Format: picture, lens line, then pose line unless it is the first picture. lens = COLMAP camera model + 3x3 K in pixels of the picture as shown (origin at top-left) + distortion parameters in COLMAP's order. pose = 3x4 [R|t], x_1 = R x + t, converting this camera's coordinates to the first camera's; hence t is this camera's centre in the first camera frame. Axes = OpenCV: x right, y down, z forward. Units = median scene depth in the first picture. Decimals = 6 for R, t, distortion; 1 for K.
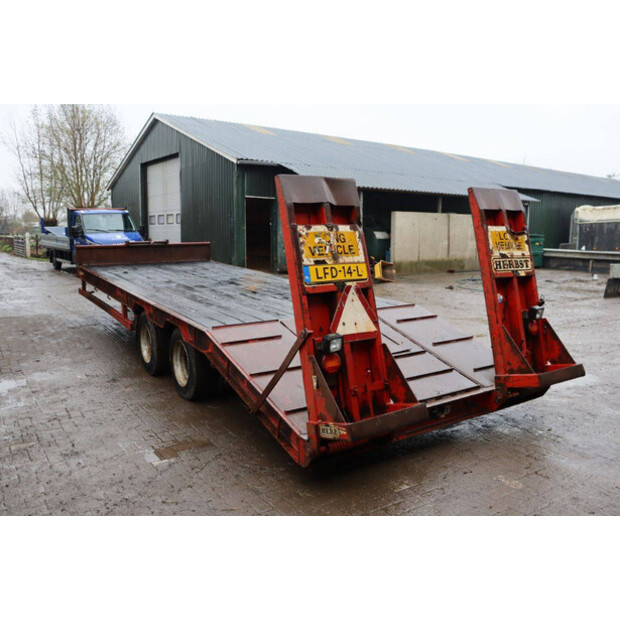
lens RADIAL K [[539.4, 0, 311.5], [0, 539.4, 308.7], [0, 0, 1]] dist [-0.104682, 0.073535]
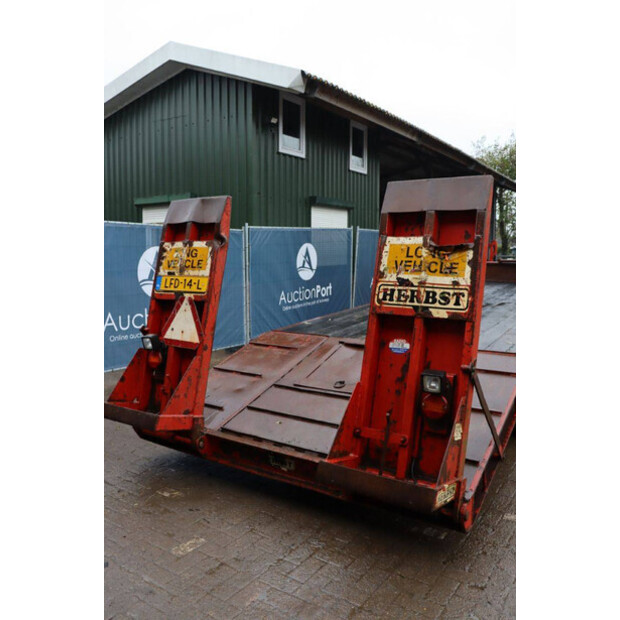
lens RADIAL K [[519.4, 0, 314.0], [0, 519.4, 307.4], [0, 0, 1]] dist [-0.139929, 0.036320]
pose [[0.392724, 0.101557, -0.914032, 1.099847], [-0.131473, 0.989875, 0.053495, -0.108356], [0.910210, 0.099162, 0.402100, 0.798908]]
